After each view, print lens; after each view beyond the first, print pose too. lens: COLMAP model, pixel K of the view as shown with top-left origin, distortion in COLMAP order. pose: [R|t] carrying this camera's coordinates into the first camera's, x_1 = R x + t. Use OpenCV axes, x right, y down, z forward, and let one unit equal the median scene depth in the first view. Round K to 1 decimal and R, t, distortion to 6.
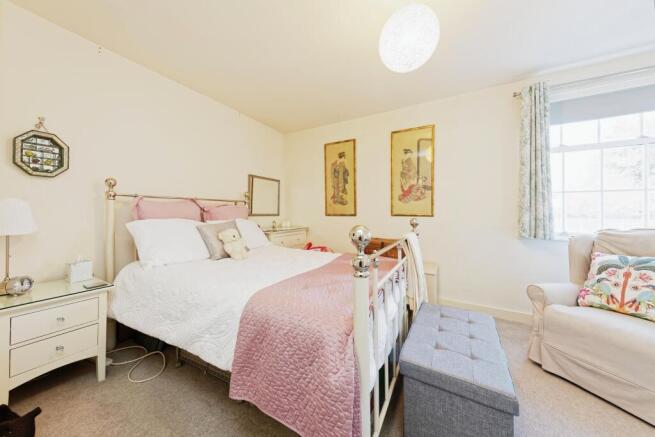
lens RADIAL K [[232.0, 0, 325.0], [0, 232.0, 214.0], [0, 0, 1]] dist [0.009993, -0.000048]
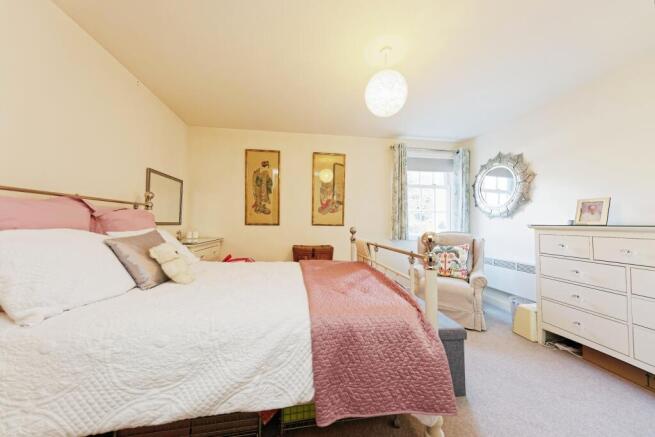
lens RADIAL K [[217.0, 0, 330.4], [0, 217.0, 220.7], [0, 0, 1]] dist [0.008438, -0.000093]
pose [[0.781554, 0.016003, 0.623632, -0.331735], [-0.006061, 0.999819, -0.018061, 0.004675], [-0.623808, 0.010336, 0.781509, 0.116269]]
